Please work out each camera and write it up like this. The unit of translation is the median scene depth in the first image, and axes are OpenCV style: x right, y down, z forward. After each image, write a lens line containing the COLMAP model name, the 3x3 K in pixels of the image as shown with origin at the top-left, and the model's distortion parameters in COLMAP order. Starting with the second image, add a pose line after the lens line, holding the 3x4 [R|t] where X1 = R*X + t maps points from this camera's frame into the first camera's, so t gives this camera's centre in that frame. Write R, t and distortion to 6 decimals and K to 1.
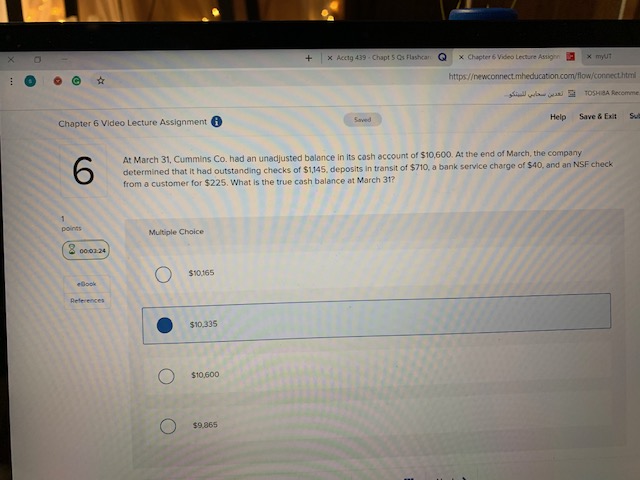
lens RADIAL K [[476.4, 0, 320.0], [0, 476.4, 240.0], [0, 0, 1]] dist [-0.005154, 0.008985]
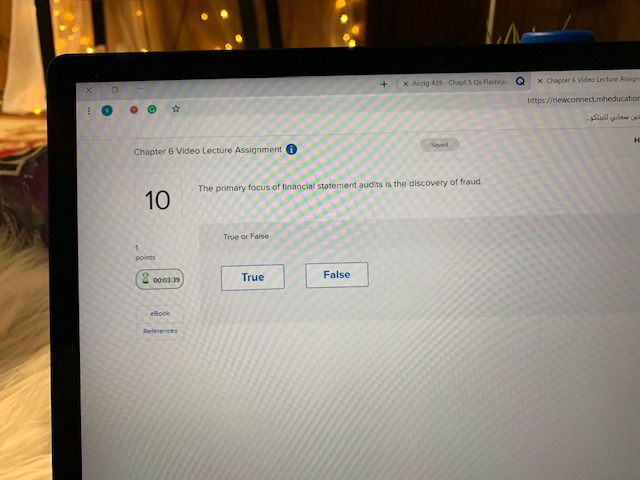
lens RADIAL K [[473.6, 0, 320.0], [0, 473.6, 240.0], [0, 0, 1]] dist [0.000957, 0.001278]
pose [[0.999566, -0.004721, -0.029081, -0.129450], [0.003528, 0.999155, -0.040942, -0.018372], [0.029250, 0.040822, 0.998738, 0.026466]]
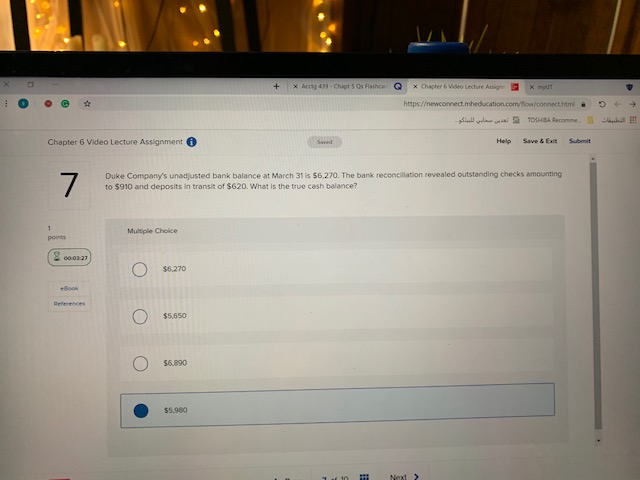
lens RADIAL K [[478.8, 0, 320.0], [0, 478.8, 240.0], [0, 0, 1]] dist [0.002718, 0.006376]
pose [[0.999917, 0.012333, -0.003705, 0.085414], [-0.012463, 0.999226, -0.037313, 0.015165], [0.003241, 0.037356, 0.999297, -0.095858]]
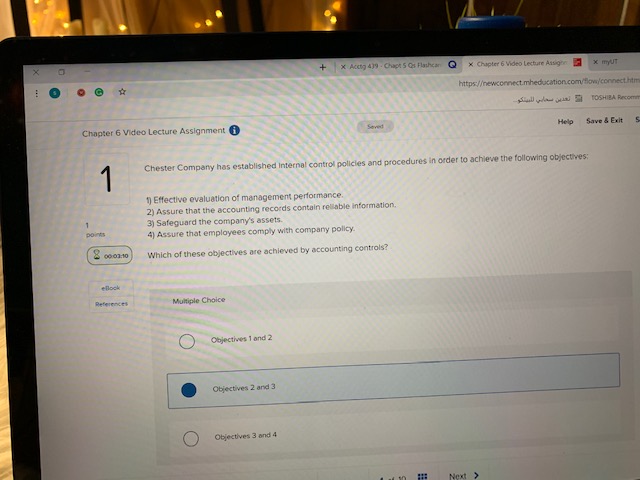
lens RADIAL K [[476.4, 0, 320.0], [0, 476.4, 240.0], [0, 0, 1]] dist [-0.005154, 0.008985]
pose [[0.999925, -0.009751, -0.007457, -0.025404], [0.009771, 0.999949, 0.002570, -0.010338], [0.007431, -0.002642, 0.999969, -0.033225]]
